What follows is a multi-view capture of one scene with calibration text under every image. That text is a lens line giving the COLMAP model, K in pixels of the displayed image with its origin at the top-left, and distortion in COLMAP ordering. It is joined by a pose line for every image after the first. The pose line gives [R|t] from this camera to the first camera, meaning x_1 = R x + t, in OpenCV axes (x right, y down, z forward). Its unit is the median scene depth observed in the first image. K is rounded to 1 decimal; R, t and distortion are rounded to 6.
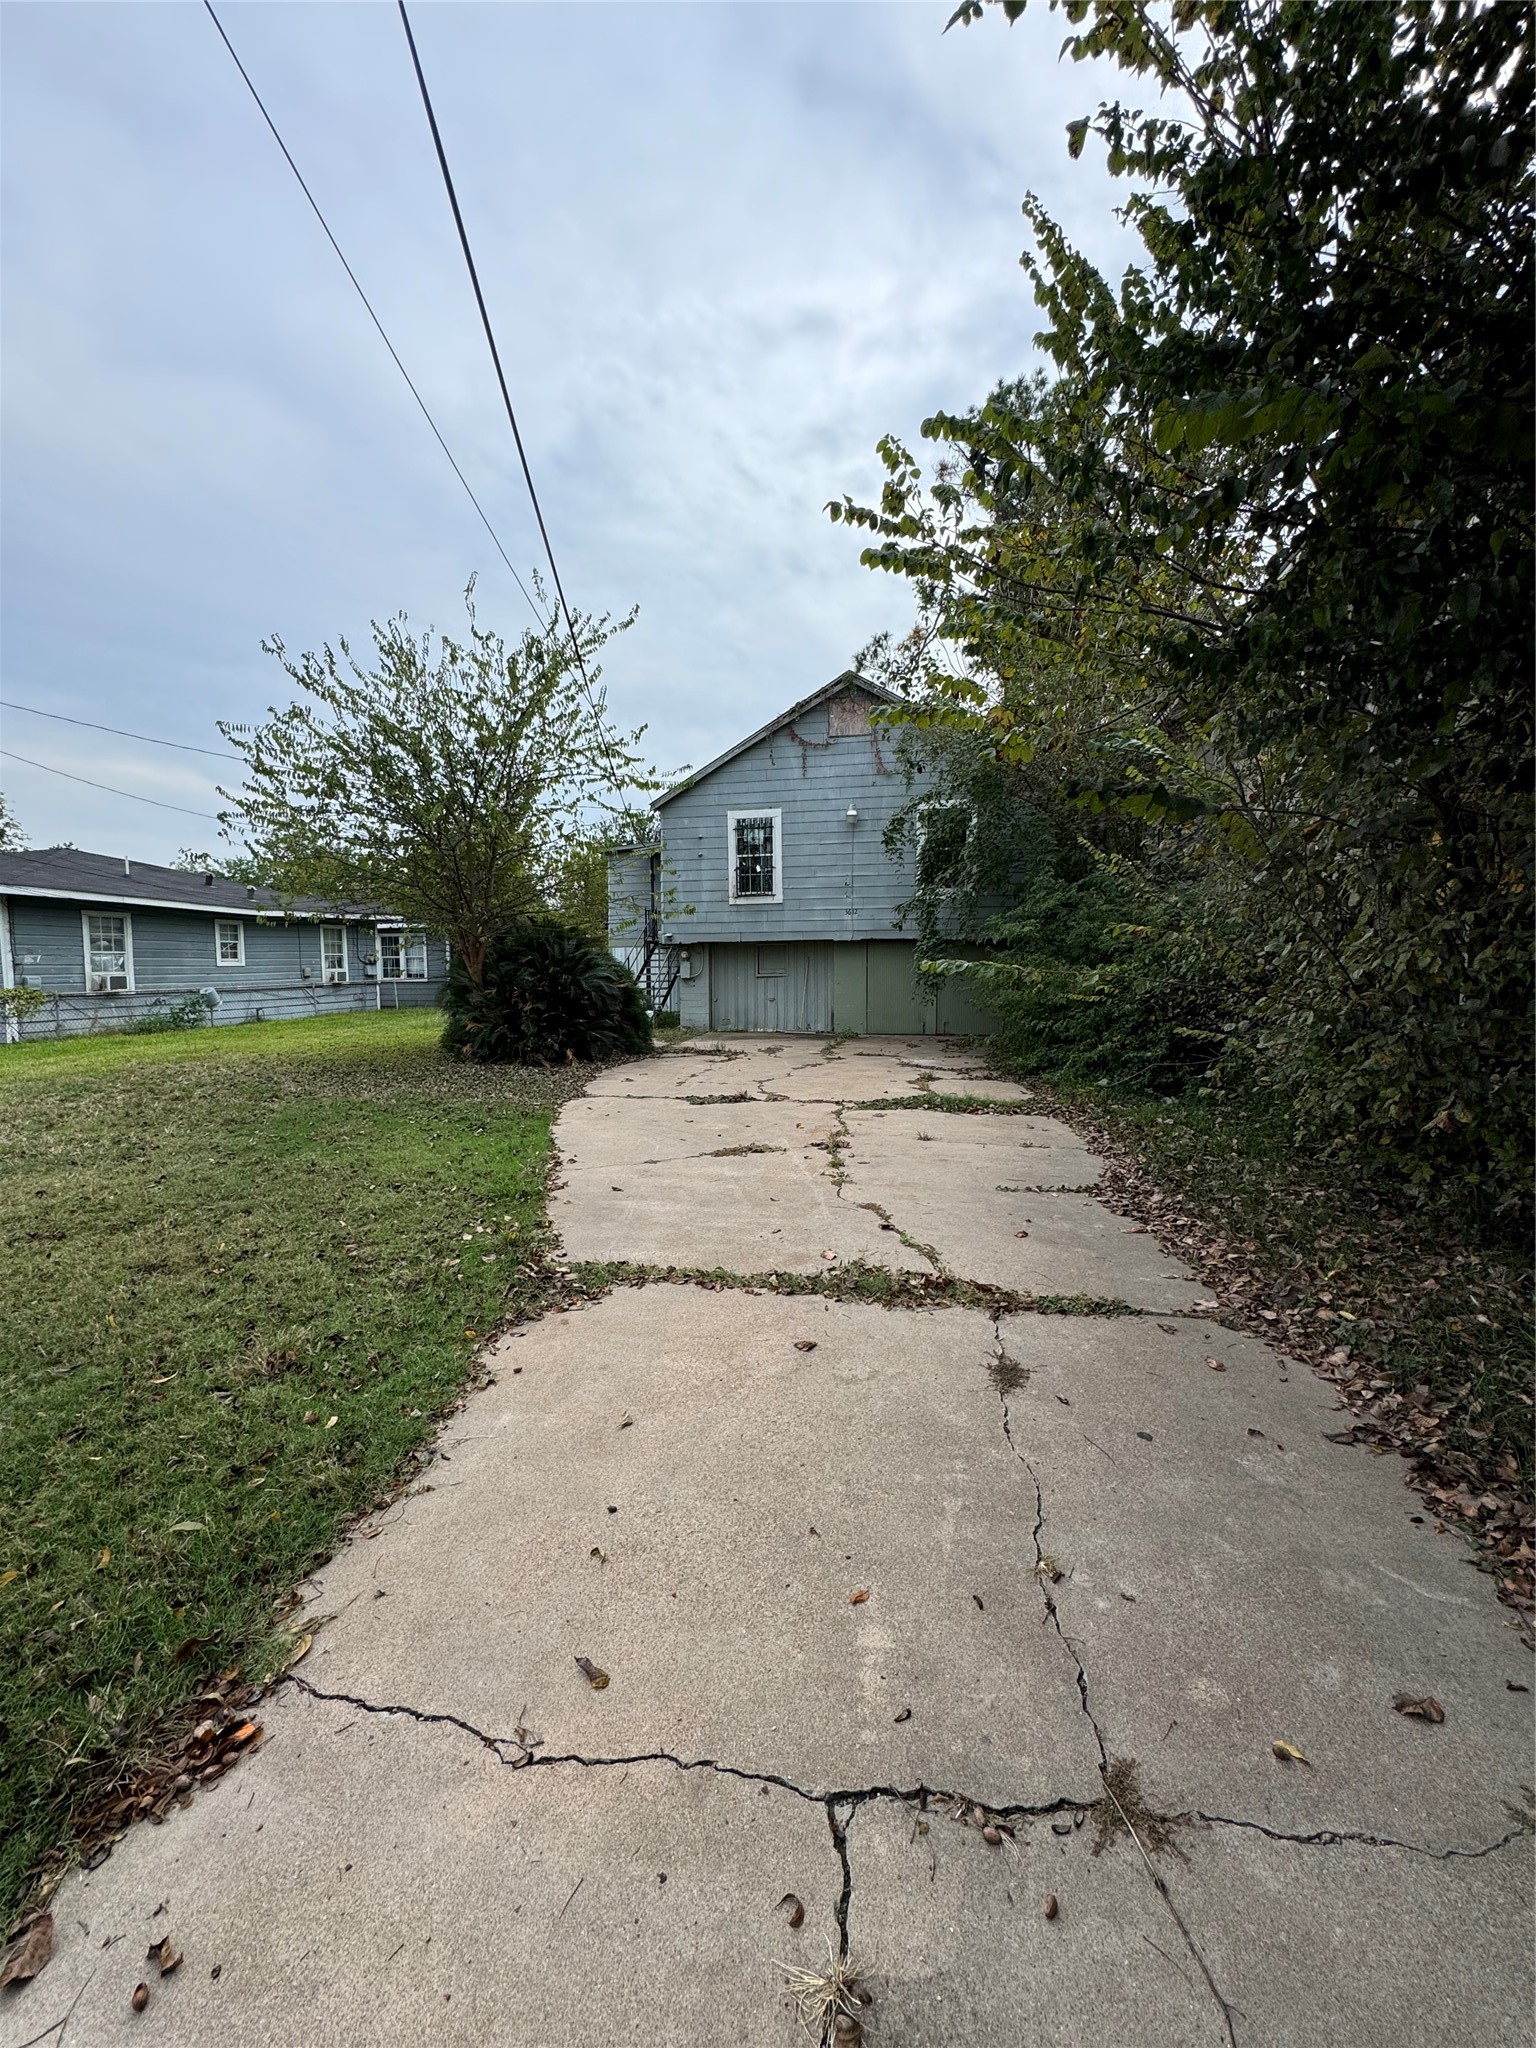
lens RADIAL K [[816.7, 0, 764.0], [0, 816.7, 1022.9], [0, 0, 1]] dist [-0.001012, 0.000141]
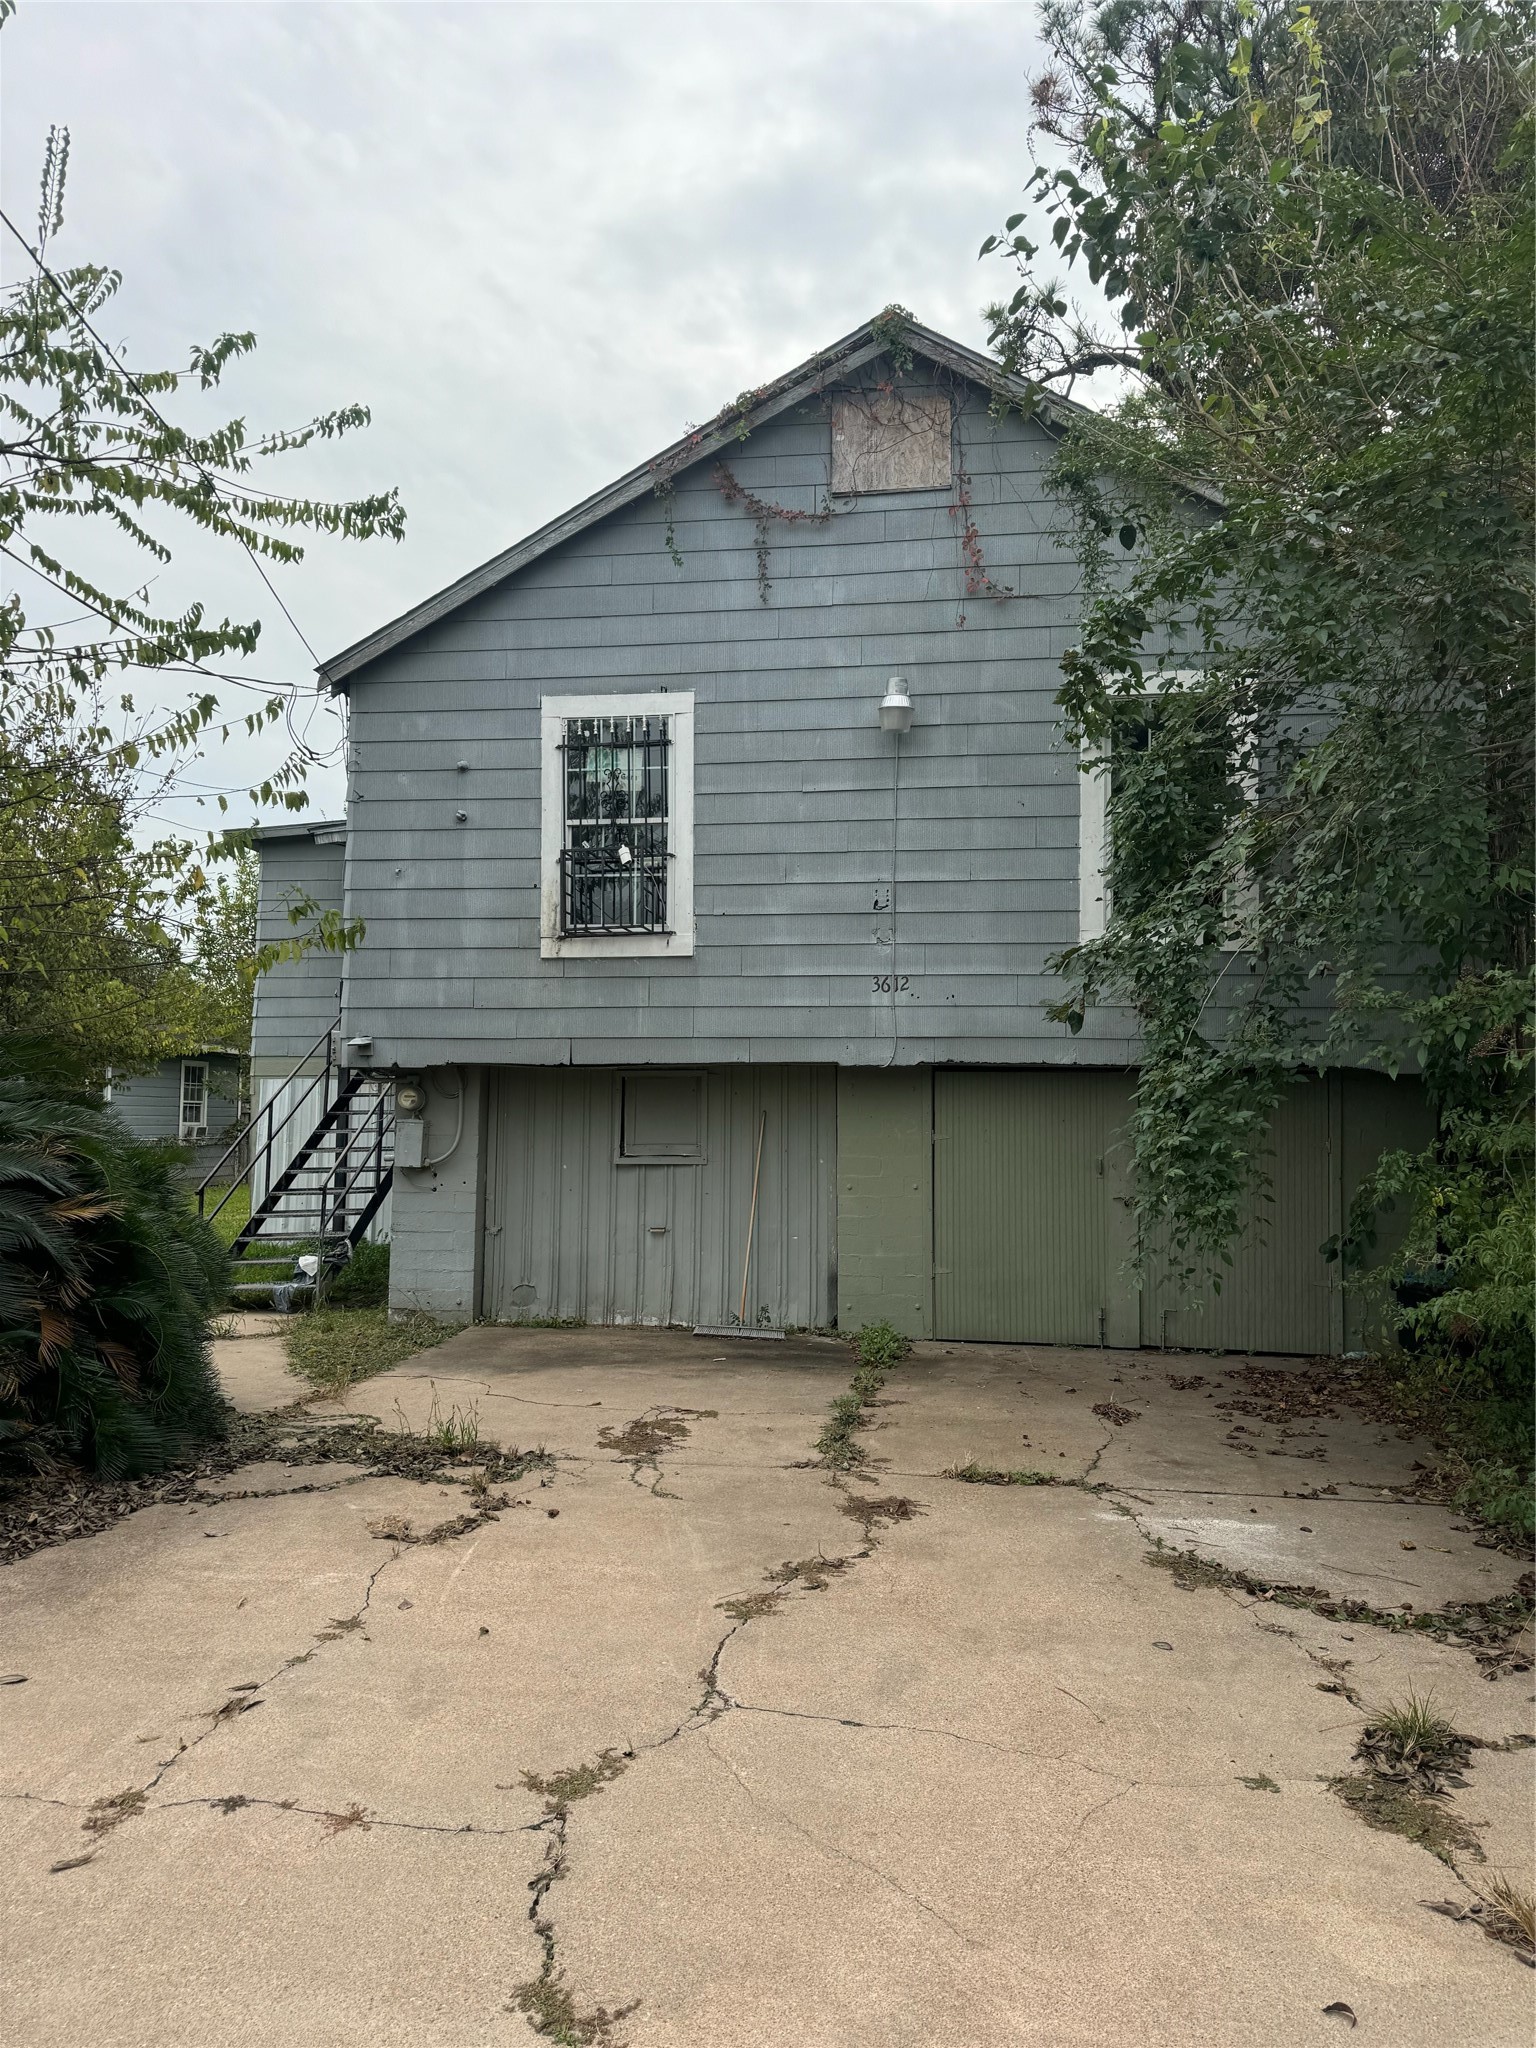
lens RADIAL K [[1447.6, 0, 768.0], [0, 1447.6, 1024.0], [0, 0, 1]] dist [0.039263, -0.037465]
pose [[0.996467, 0.019549, 0.081683, 0.004321], [-0.008042, 0.990275, -0.138889, -0.032653], [-0.083603, 0.137742, 0.986933, 0.394754]]
